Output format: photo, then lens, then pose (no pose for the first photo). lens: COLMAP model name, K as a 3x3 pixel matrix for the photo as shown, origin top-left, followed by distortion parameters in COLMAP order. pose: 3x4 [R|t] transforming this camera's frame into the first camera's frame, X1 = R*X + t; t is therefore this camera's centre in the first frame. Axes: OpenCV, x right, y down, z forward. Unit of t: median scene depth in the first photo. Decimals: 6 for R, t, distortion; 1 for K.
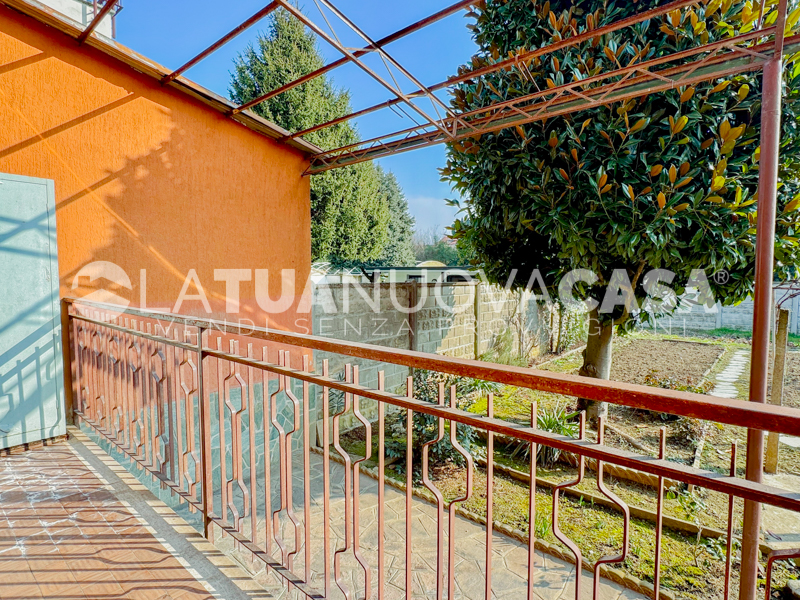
lens RADIAL K [[427.5, 0, 400.8], [0, 427.5, 299.5], [0, 0, 1]] dist [-0.001445, 0.000797]
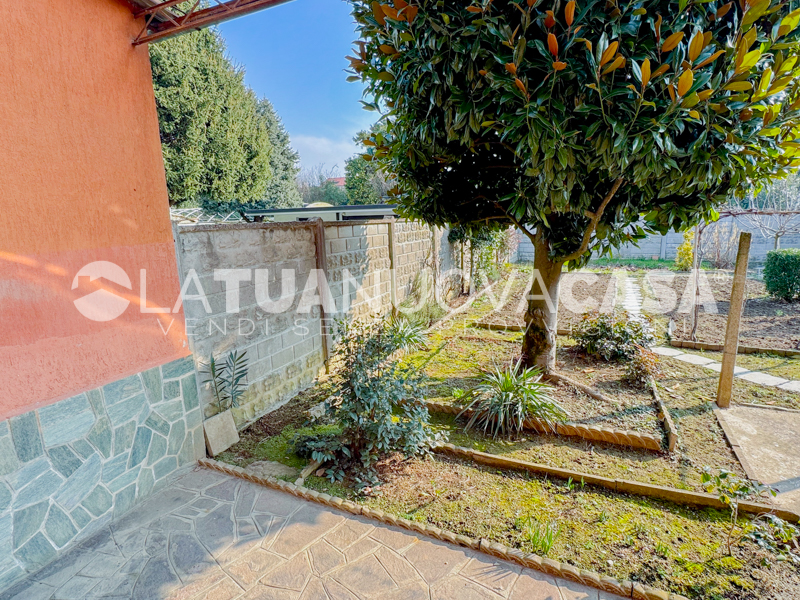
lens RADIAL K [[427.5, 0, 393.2], [0, 427.5, 296.9], [0, 0, 1]] dist [-0.001445, 0.000797]
pose [[0.968084, -0.080876, 0.237218, -0.040821], [0.051439, 0.990470, 0.127763, 0.004664], [-0.245290, -0.111483, 0.963018, 0.247392]]
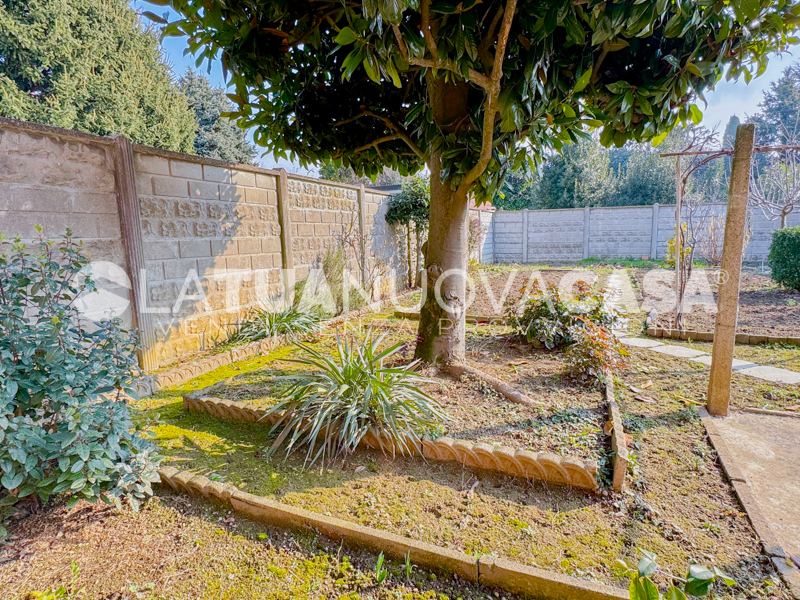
lens RADIAL K [[427.5, 0, 396.3], [0, 427.5, 302.7], [0, 0, 1]] dist [-0.001445, 0.000797]
pose [[0.967657, -0.069300, 0.242564, 0.255874], [0.048378, 0.994659, 0.091177, 0.149401], [-0.247587, -0.076493, 0.965841, 0.464413]]
